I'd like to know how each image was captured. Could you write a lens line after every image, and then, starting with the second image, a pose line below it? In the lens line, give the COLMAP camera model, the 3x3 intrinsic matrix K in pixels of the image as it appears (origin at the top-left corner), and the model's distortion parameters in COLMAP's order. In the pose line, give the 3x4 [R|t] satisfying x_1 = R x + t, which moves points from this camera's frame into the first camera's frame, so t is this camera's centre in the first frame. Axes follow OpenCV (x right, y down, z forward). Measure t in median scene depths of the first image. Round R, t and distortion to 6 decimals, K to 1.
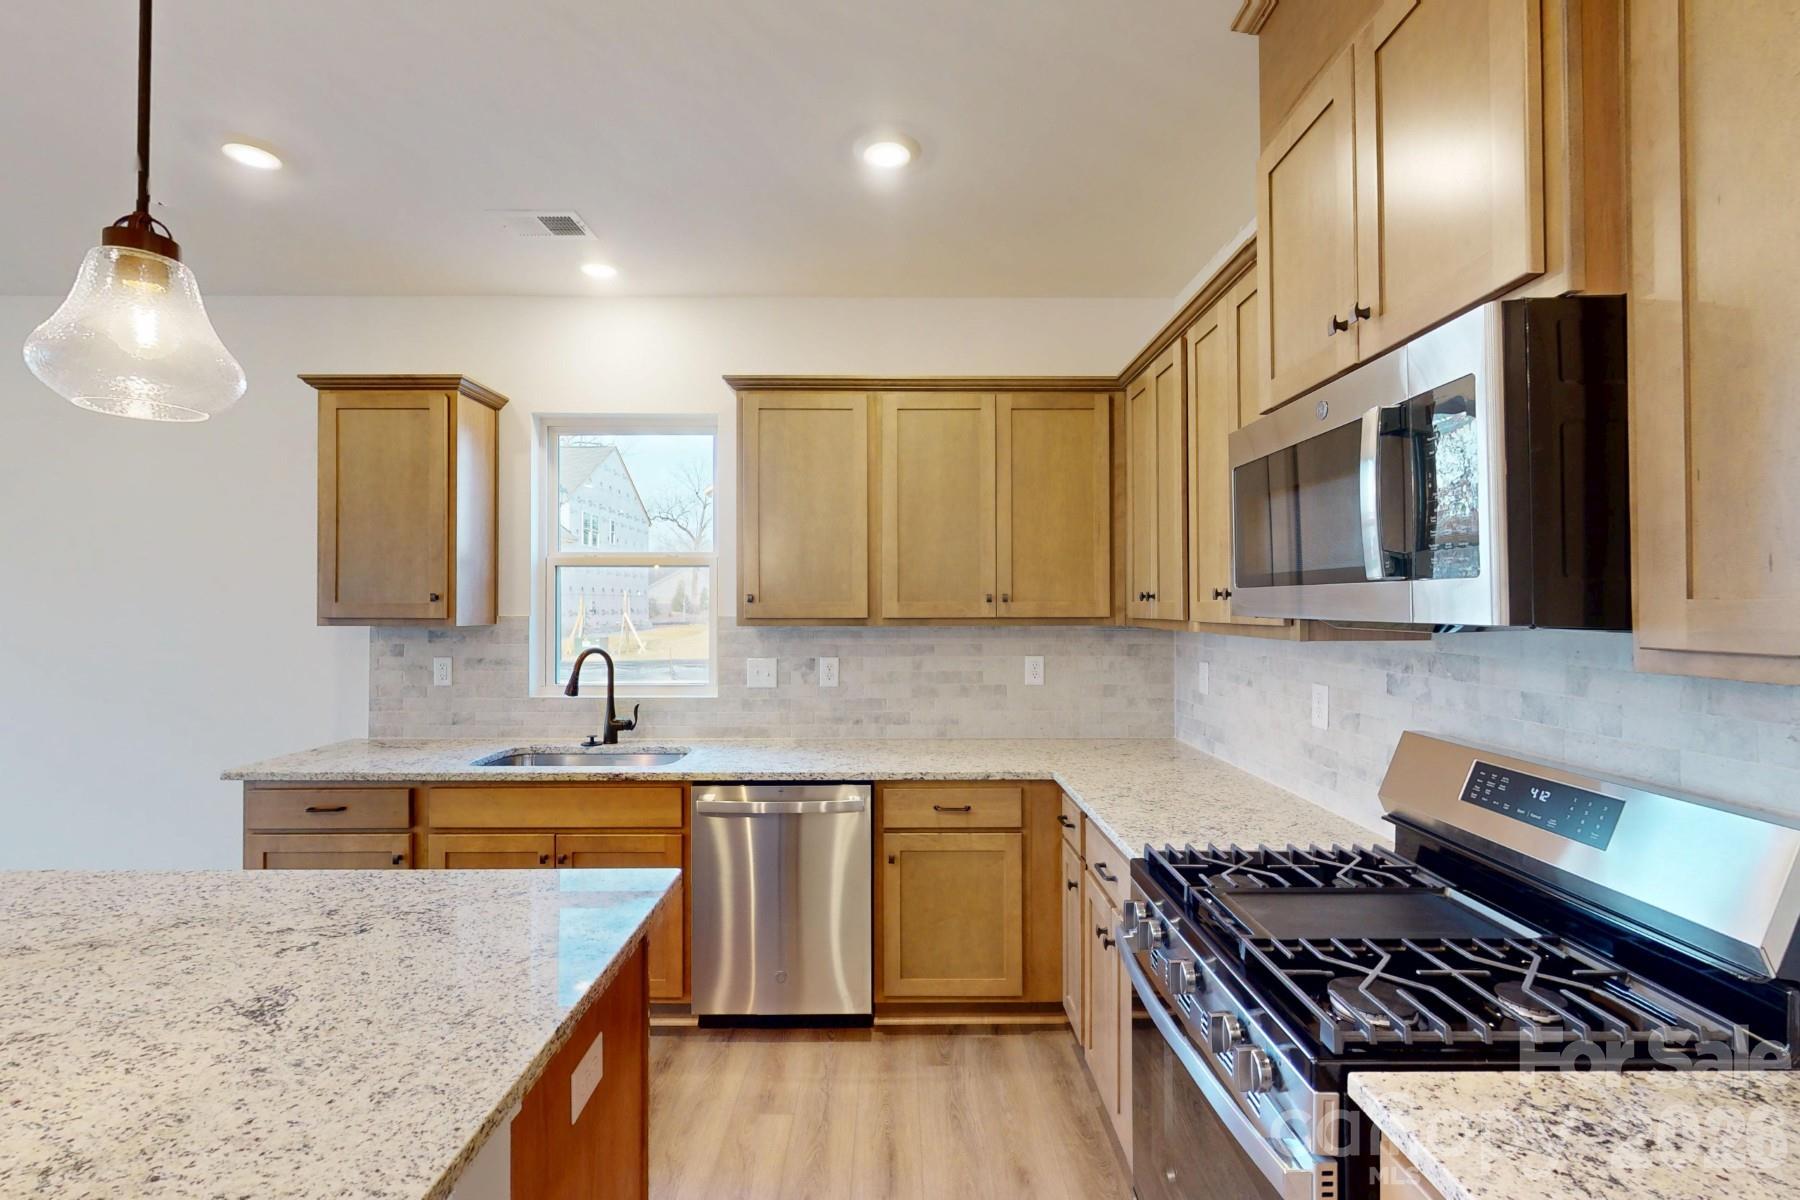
lens RADIAL K [[782.5, 0, 899.5], [0, 782.5, 599.2], [0, 0, 1]] dist [-0.001238, 0.000630]
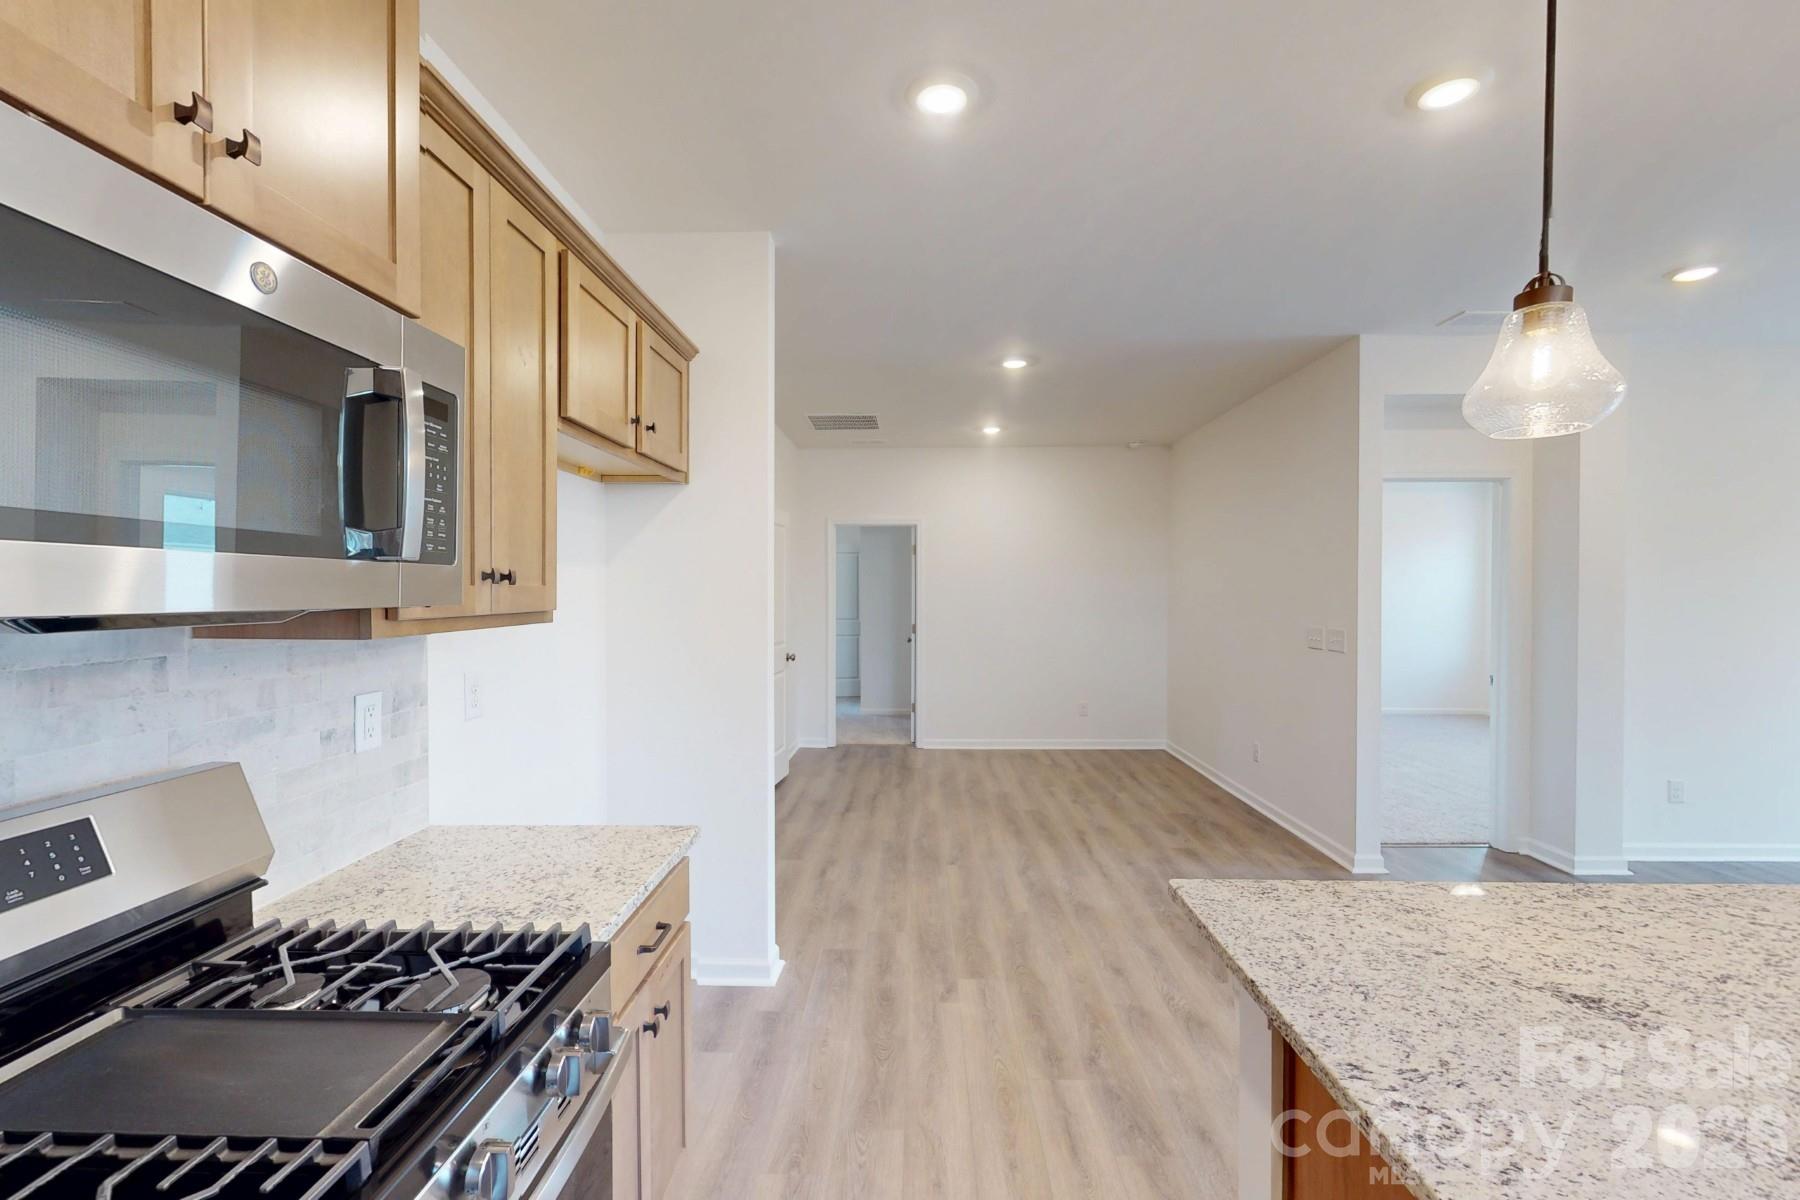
lens RADIAL K [[782.5, 0, 900.8], [0, 782.5, 601.1], [0, 0, 1]] dist [-0.001238, 0.000630]
pose [[-0.999426, 0.000900, 0.033855, 0.003350], [0.001105, 0.999981, 0.006053, 0.007766], [-0.033849, 0.006087, -0.999408, 0.810700]]
